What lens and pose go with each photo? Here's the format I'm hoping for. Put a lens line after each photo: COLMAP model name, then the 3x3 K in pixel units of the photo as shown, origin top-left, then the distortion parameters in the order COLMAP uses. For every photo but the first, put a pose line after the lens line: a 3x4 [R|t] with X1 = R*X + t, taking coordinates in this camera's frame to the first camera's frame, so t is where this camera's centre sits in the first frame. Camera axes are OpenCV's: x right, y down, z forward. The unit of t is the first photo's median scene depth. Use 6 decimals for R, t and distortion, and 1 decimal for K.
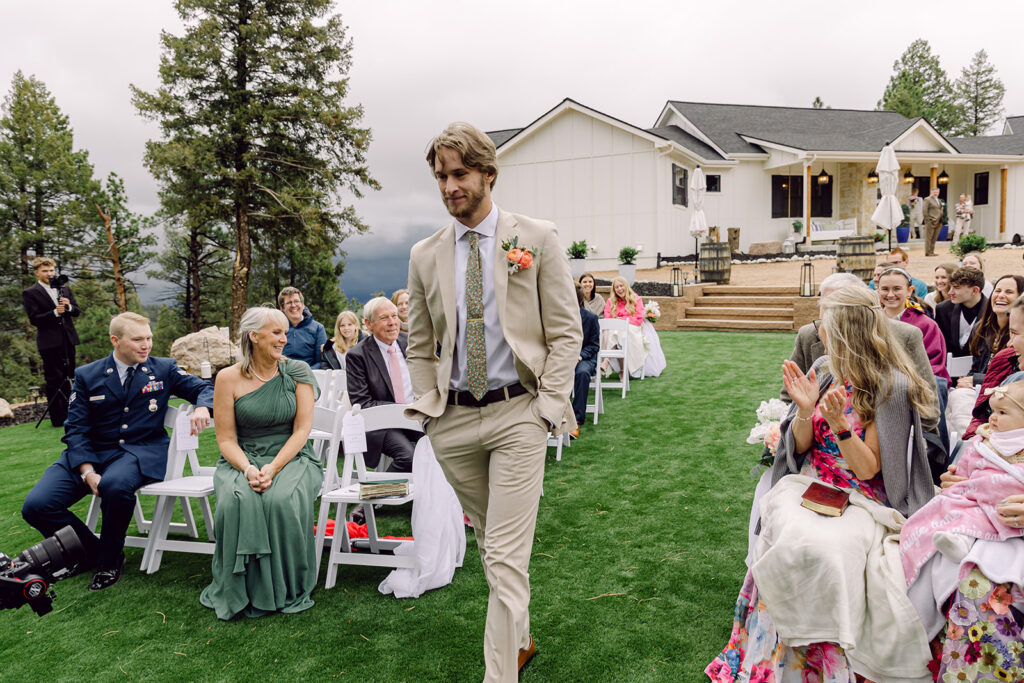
lens RADIAL K [[720.2, 0, 512.0], [0, 720.2, 341.5], [0, 0, 1]] dist [0.000150, 0.001713]
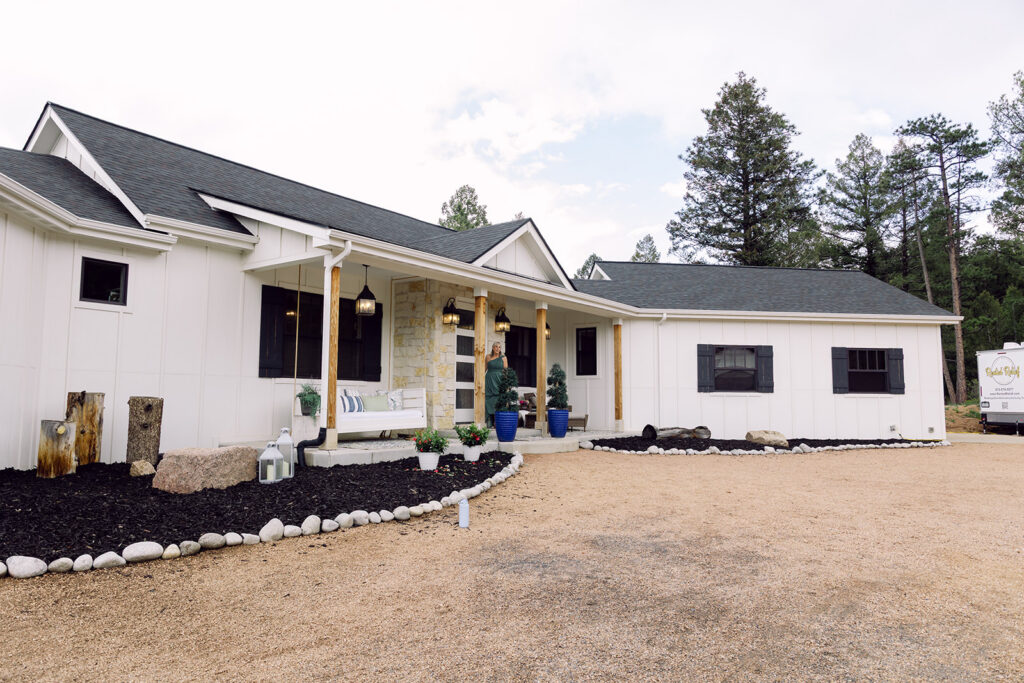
lens RADIAL K [[706.5, 0, 512.0], [0, 706.5, 341.5], [0, 0, 1]] dist [0.001056, 0.000091]
pose [[0.818825, 0.089963, 0.566950, 0.255544], [0.023002, 0.981708, -0.188997, -0.113635], [-0.573582, 0.167796, 0.801778, 0.590241]]
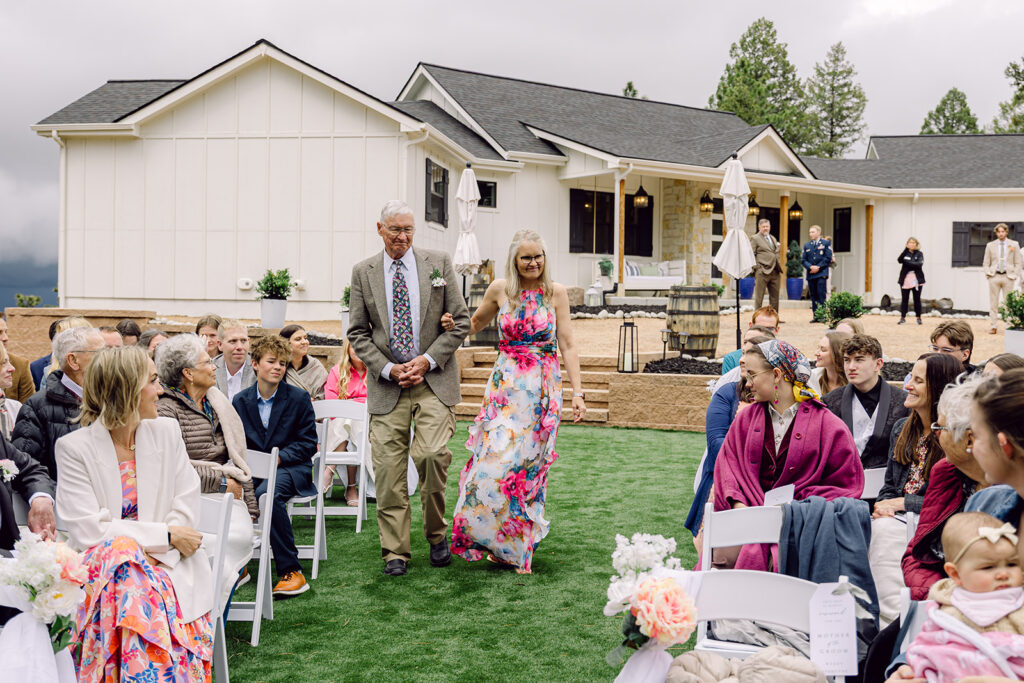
lens RADIAL K [[1158.6, 0, 512.0], [0, 1158.6, 341.5], [0, 0, 1]] dist [-0.013224, 0.014582]
pose [[0.954045, 0.038758, 0.297147, -0.003831], [-0.014670, 0.996452, -0.082870, -0.000465], [-0.299305, 0.074703, 0.951229, 0.007481]]
